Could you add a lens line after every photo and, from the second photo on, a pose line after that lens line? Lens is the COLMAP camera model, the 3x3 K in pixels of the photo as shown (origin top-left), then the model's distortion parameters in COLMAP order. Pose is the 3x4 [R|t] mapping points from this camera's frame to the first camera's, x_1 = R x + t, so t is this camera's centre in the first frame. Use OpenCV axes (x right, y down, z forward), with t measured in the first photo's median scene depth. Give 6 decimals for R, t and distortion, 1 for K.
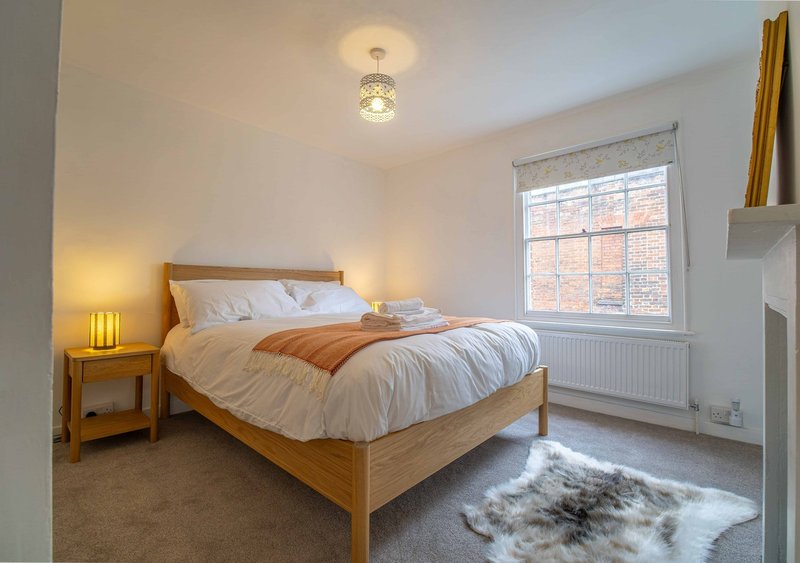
lens RADIAL K [[369.2, 0, 395.8], [0, 369.2, 277.8], [0, 0, 1]] dist [-0.020834, -0.001381]
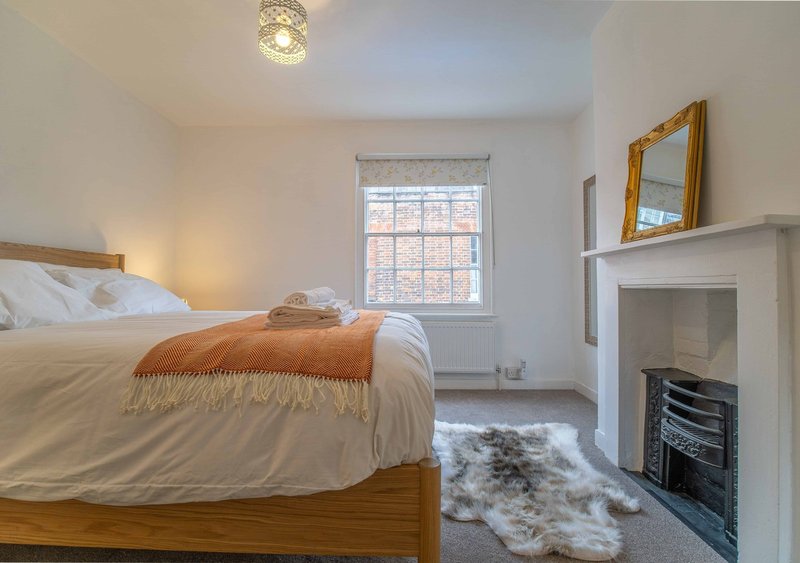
lens RADIAL K [[369.2, 0, 395.3], [0, 369.2, 278.9], [0, 0, 1]] dist [-0.020834, -0.001381]
pose [[0.738624, 0.019158, 0.673845, -0.358607], [-0.018538, 0.999795, -0.008105, 0.036220], [-0.673862, -0.006505, 0.738828, 0.246591]]
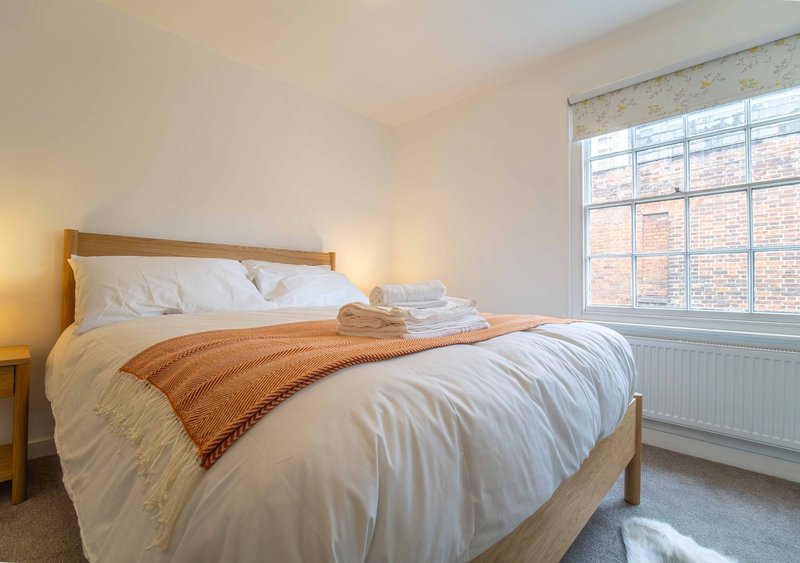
lens RADIAL K [[369.2, 0, 402.6], [0, 369.2, 277.5], [0, 0, 1]] dist [-0.020834, -0.001381]
pose [[0.999876, 0.011292, -0.011014, 0.011274], [-0.011232, 0.999922, 0.005500, 0.043558], [0.011076, -0.005376, 0.999924, 0.373461]]
